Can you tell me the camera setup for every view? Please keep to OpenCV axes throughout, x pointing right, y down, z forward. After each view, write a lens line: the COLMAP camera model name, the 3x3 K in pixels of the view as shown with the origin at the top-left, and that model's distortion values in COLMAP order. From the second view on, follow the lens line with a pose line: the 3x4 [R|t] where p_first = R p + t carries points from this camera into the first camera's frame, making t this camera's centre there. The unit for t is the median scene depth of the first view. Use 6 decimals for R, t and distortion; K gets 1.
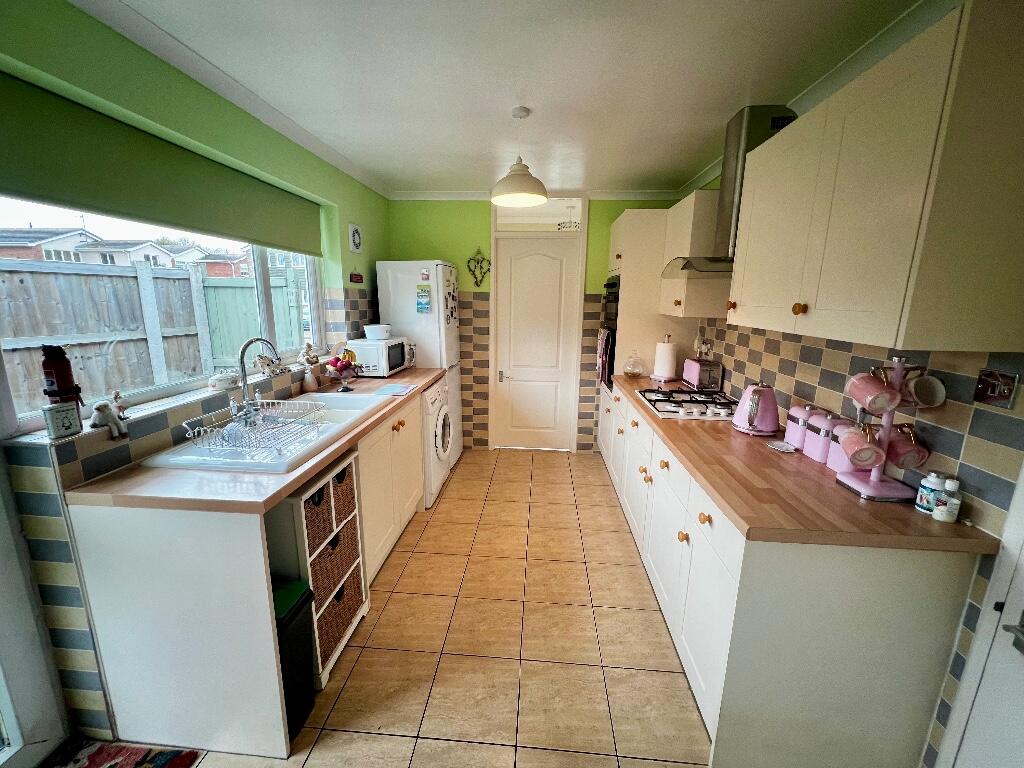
lens RADIAL K [[409.9, 0, 510.4], [0, 409.9, 377.4], [0, 0, 1]] dist [-0.001829, 0.000352]
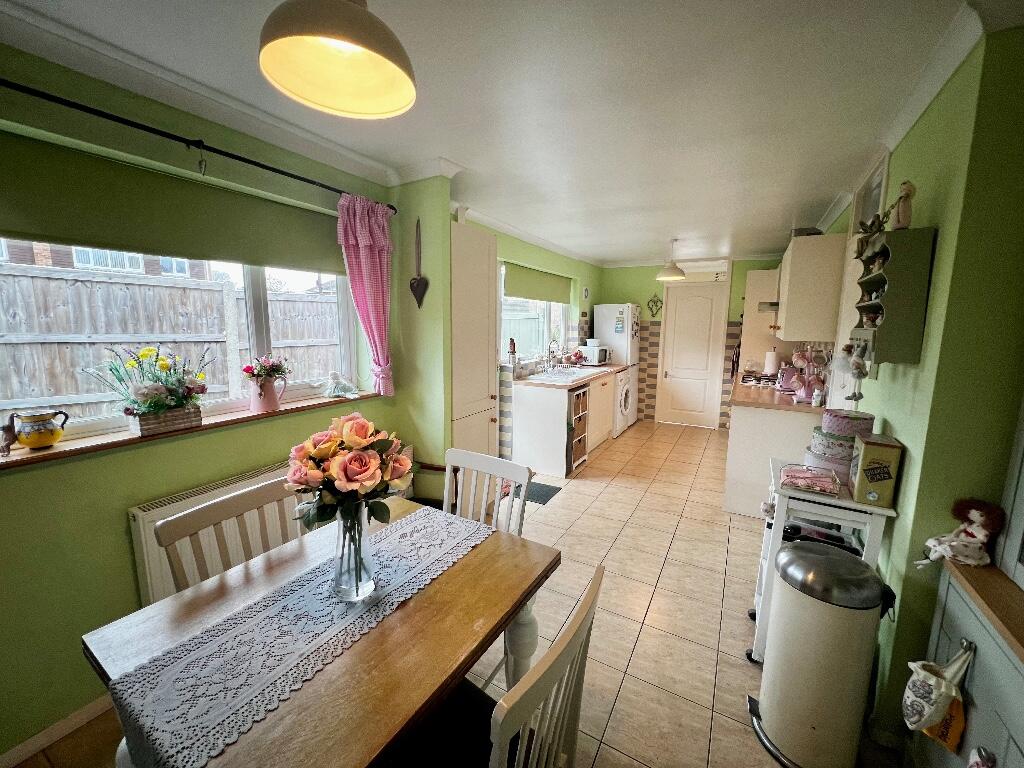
lens RADIAL K [[409.9, 0, 506.7], [0, 409.9, 387.7], [0, 0, 1]] dist [-0.001829, 0.000352]
pose [[0.898287, 0.061928, -0.435023, 0.137157], [-0.079128, 0.996632, -0.021516, 0.154099], [0.432225, 0.053751, 0.900162, -0.786100]]
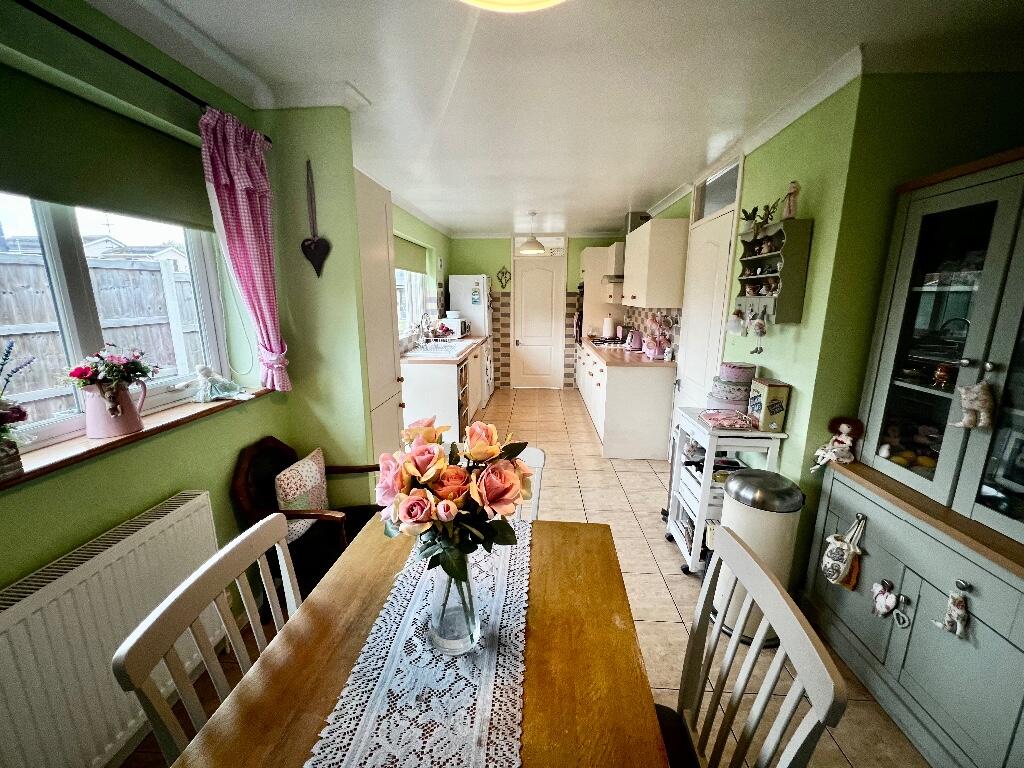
lens RADIAL K [[409.9, 0, 510.3], [0, 409.9, 388.7], [0, 0, 1]] dist [-0.001829, 0.000352]
pose [[0.999862, -0.015785, 0.005241, -0.076004], [0.015603, 0.999329, 0.033144, 0.152436], [-0.005761, -0.033058, 0.999437, -0.789907]]
